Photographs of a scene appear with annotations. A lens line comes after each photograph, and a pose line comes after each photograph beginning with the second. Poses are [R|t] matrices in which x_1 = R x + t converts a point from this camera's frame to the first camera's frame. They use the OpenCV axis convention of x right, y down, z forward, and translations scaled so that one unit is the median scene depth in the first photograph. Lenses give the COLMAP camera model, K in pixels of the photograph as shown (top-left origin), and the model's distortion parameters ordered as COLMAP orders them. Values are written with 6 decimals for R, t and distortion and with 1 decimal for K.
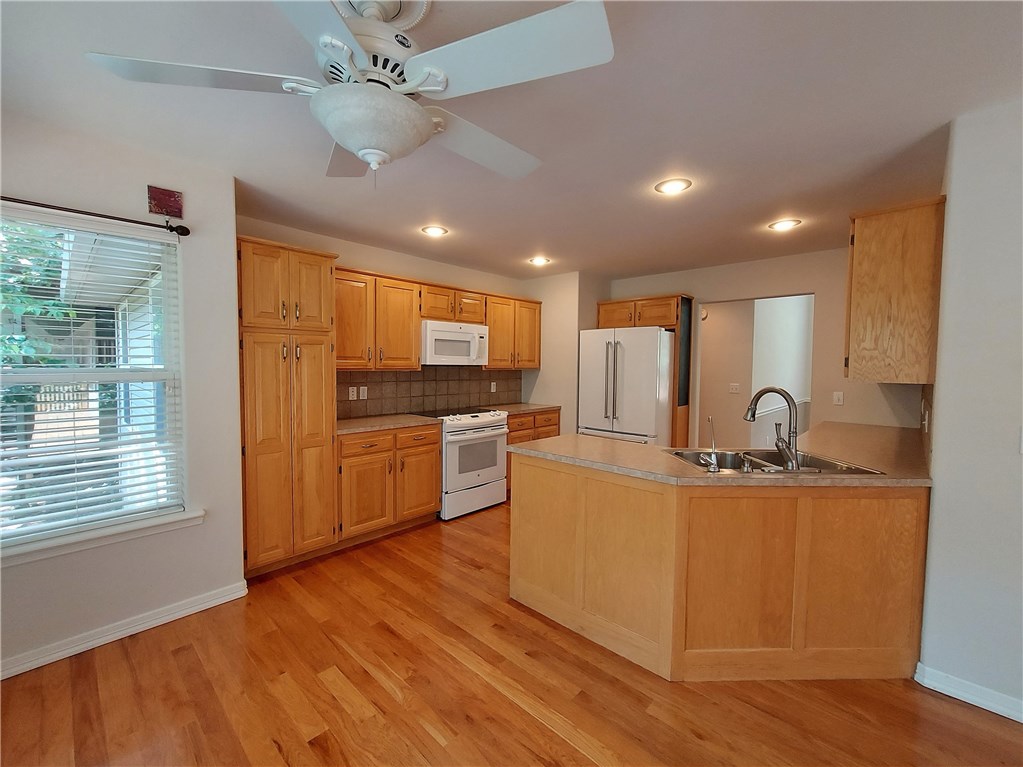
lens RADIAL K [[419.5, 0, 511.8], [0, 419.5, 382.7], [0, 0, 1]] dist [-0.000455, -0.000016]
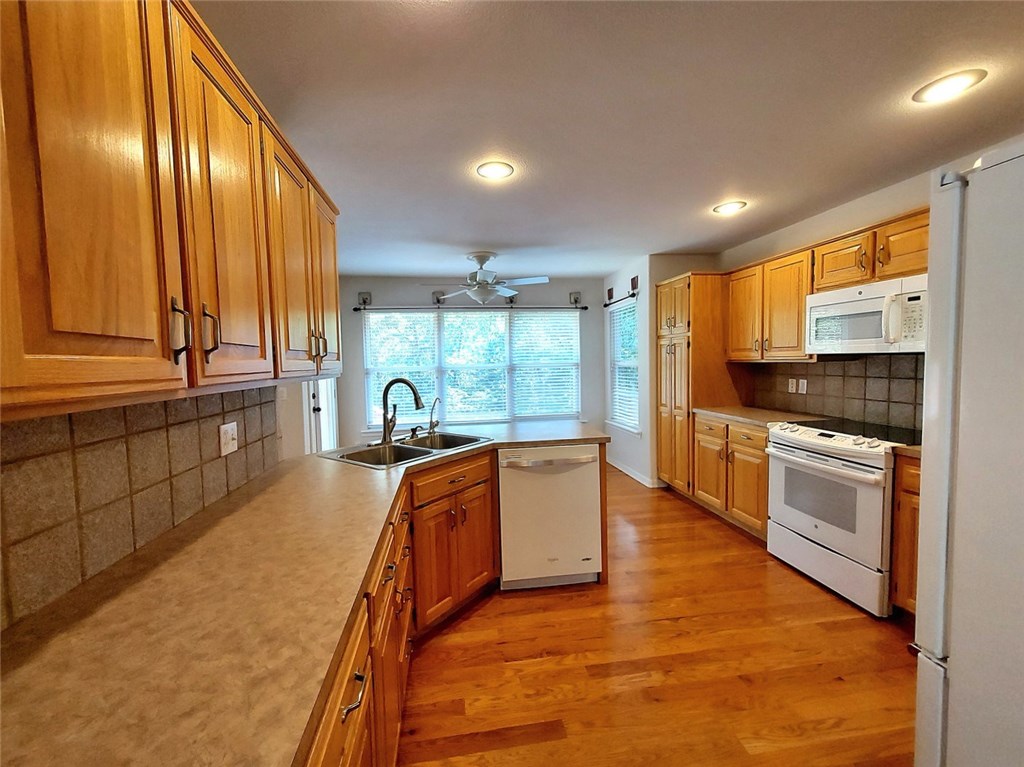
lens RADIAL K [[419.9, 0, 512.3], [0, 419.9, 385.2], [0, 0, 1]] dist [-0.000455, -0.000016]
pose [[-0.614353, 0.052448, -0.787286, 0.731807], [-0.015368, 0.996804, 0.078397, -0.039352], [0.788882, 0.060262, -0.611583, 1.058141]]
